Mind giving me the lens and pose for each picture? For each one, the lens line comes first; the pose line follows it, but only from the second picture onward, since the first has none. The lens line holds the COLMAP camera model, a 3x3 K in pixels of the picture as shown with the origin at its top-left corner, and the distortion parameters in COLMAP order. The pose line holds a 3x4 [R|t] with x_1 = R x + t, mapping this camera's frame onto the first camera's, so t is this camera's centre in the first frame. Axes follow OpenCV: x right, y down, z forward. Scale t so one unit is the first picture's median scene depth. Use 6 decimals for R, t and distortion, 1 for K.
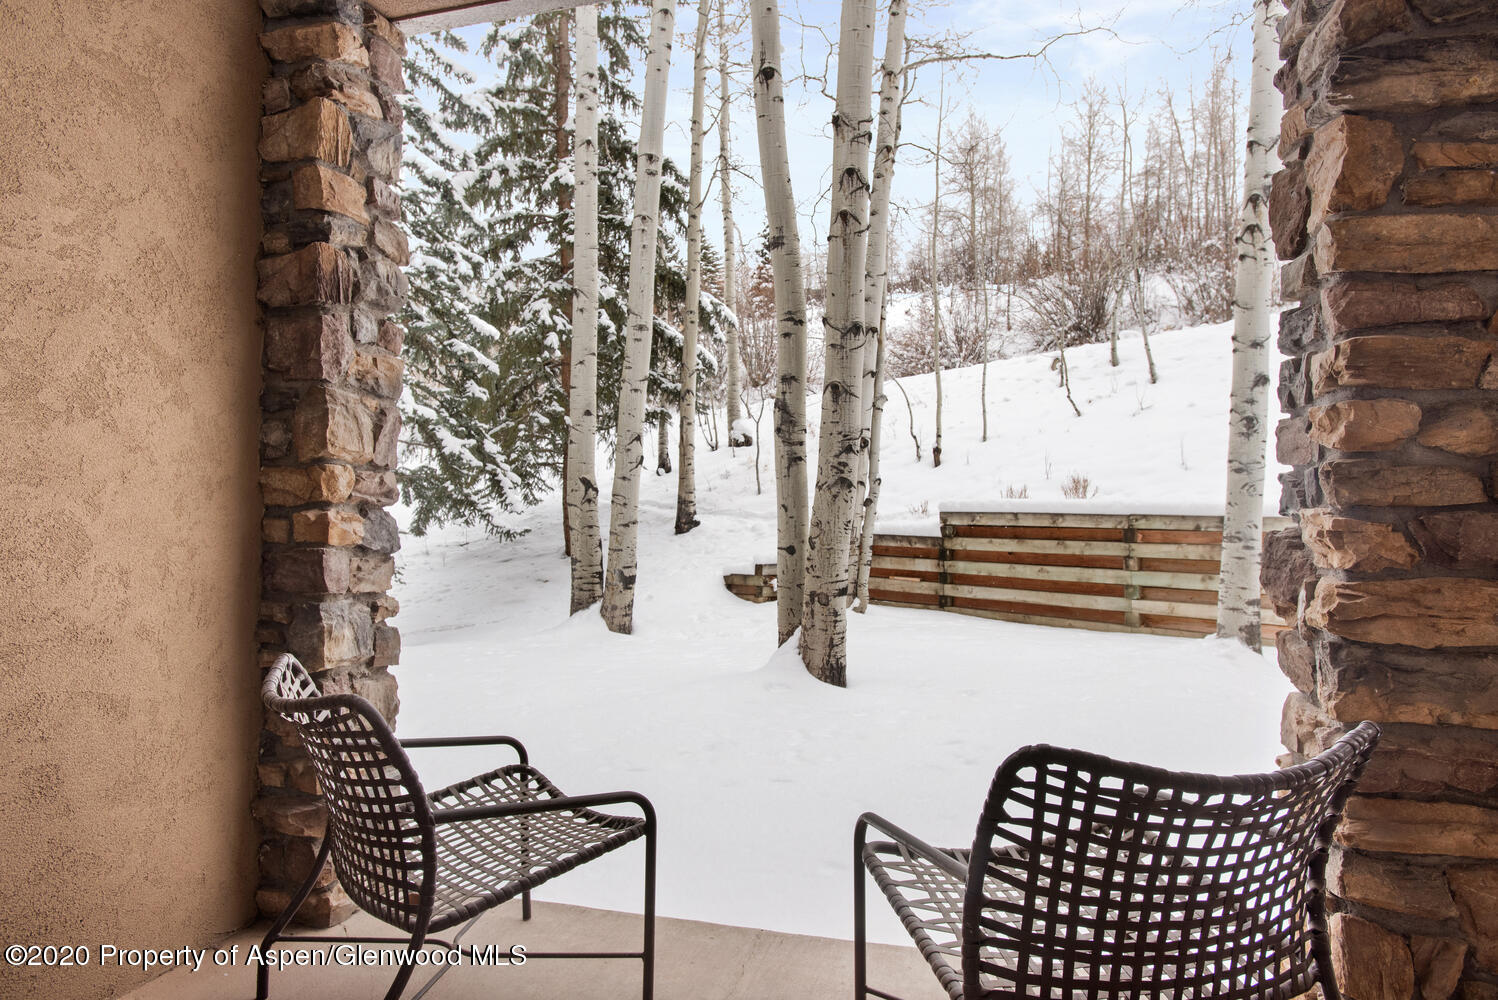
lens RADIAL K [[870.4, 0, 712.0], [0, 870.4, 493.2], [0, 0, 1]] dist [-0.001579, -0.000020]
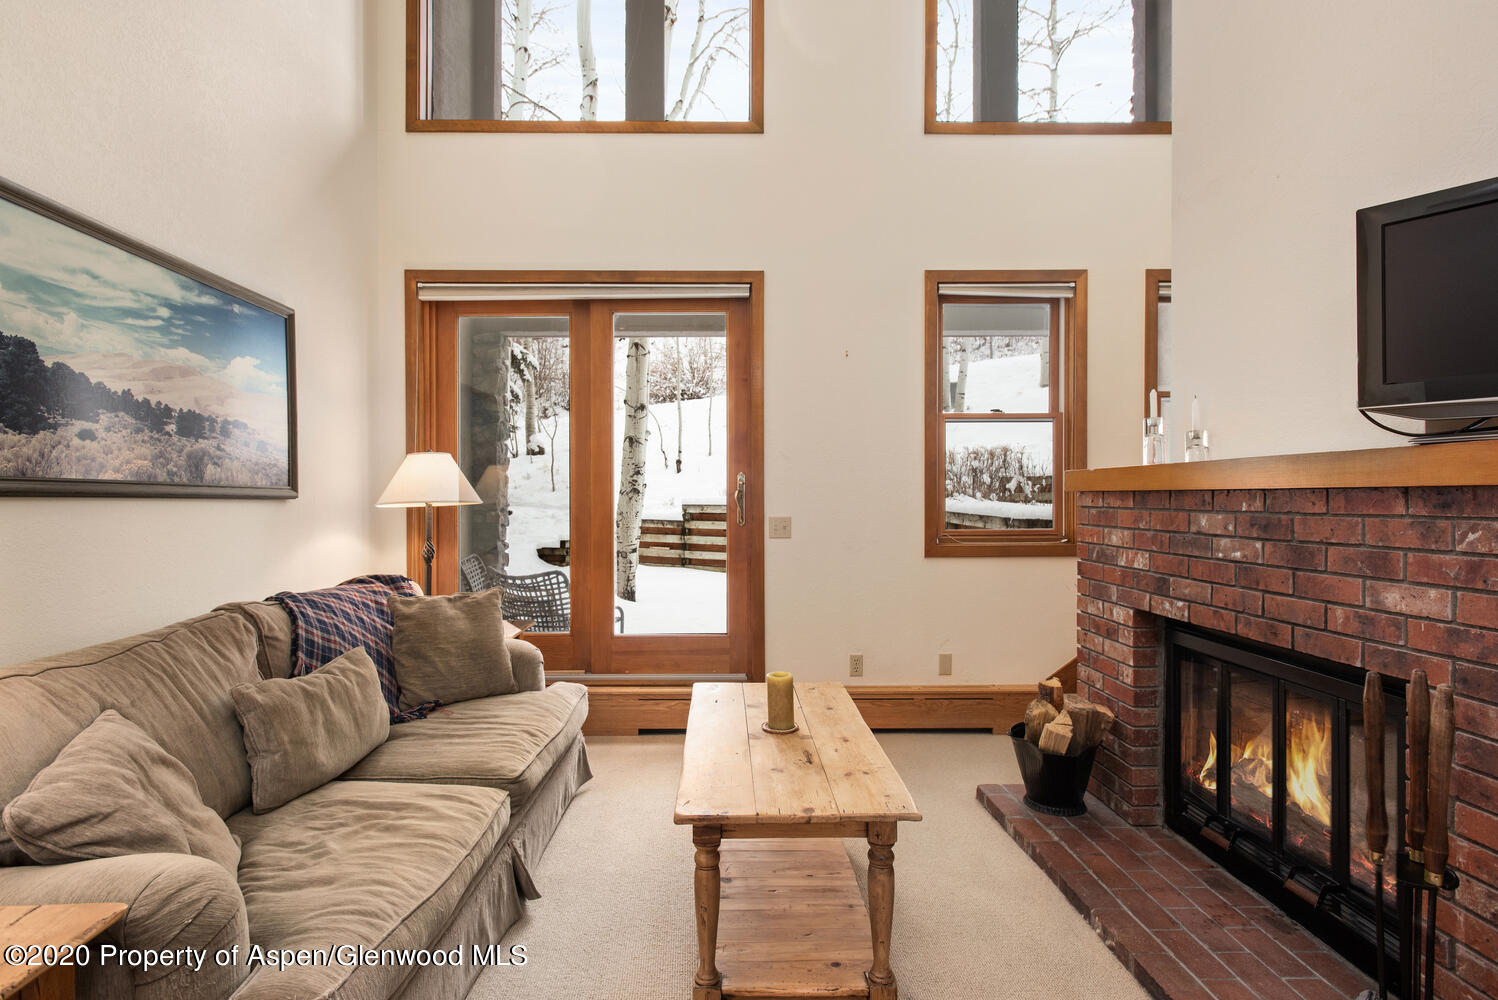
lens RADIAL K [[776.5, 0, 703.9], [0, 776.5, 492.3], [0, 0, 1]] dist [0.001754, -0.000623]
pose [[0.957016, 0.000853, 0.290033, -0.102347], [-0.004052, 0.999937, 0.010432, -0.014975], [-0.290006, -0.011159, 0.956960, -0.336491]]
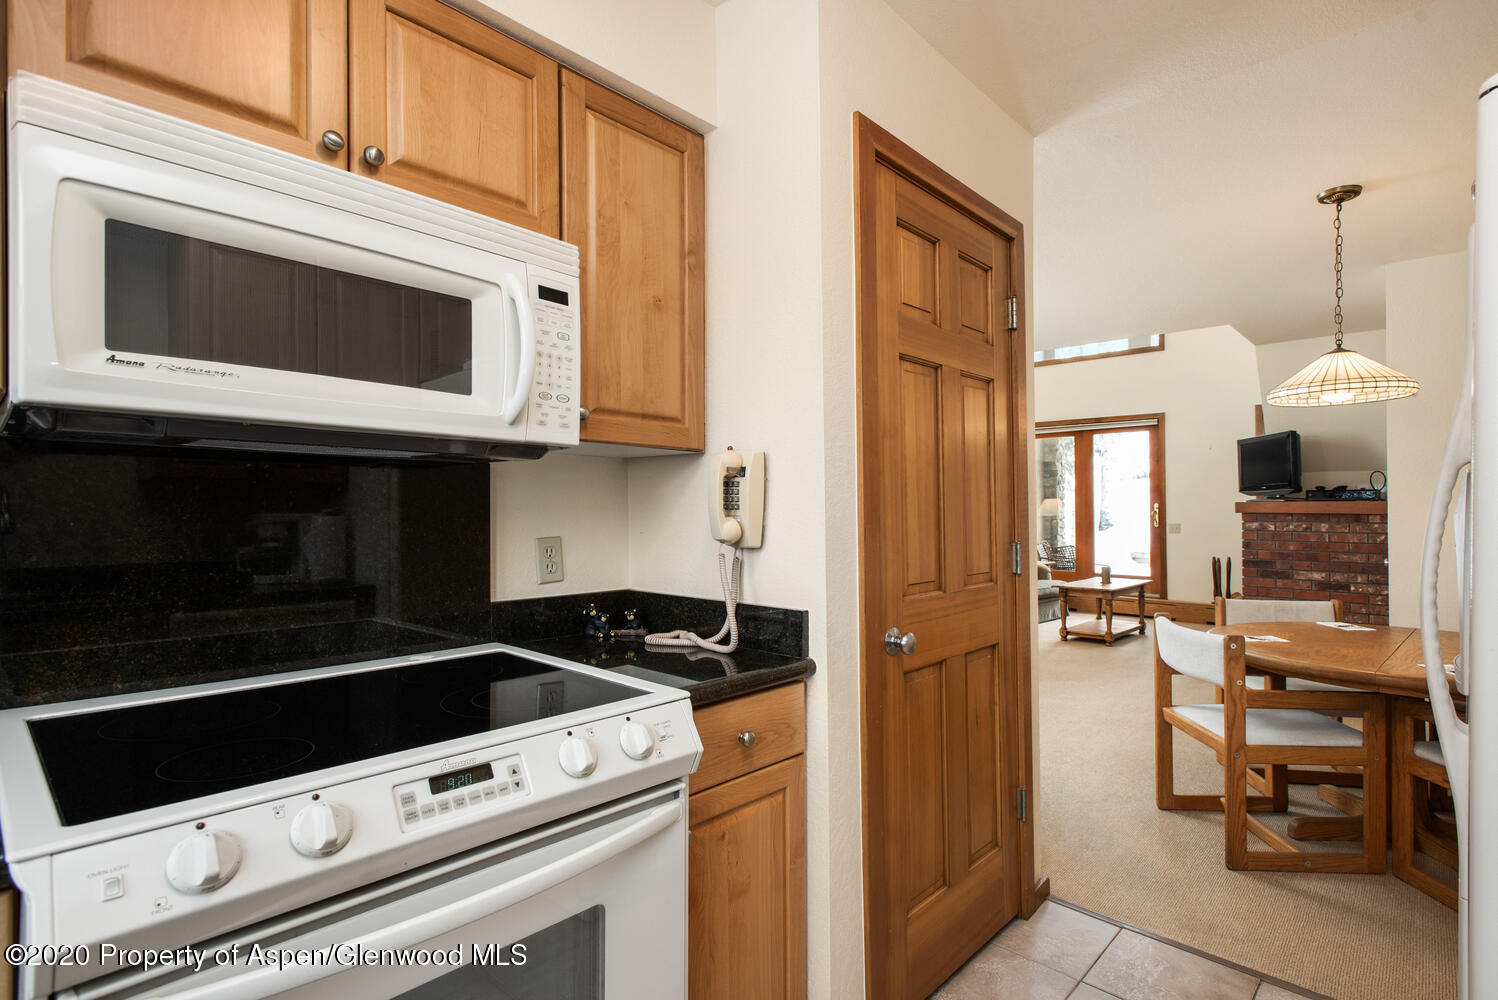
lens RADIAL K [[729.6, 0, 728.9], [0, 729.6, 495.2], [0, 0, 1]] dist [0.002937, 0.000649]
pose [[0.885867, -0.005059, -0.463911, -0.021845], [0.002857, 0.999981, -0.005450, -0.025737], [0.463930, 0.003503, 0.885865, -0.860952]]
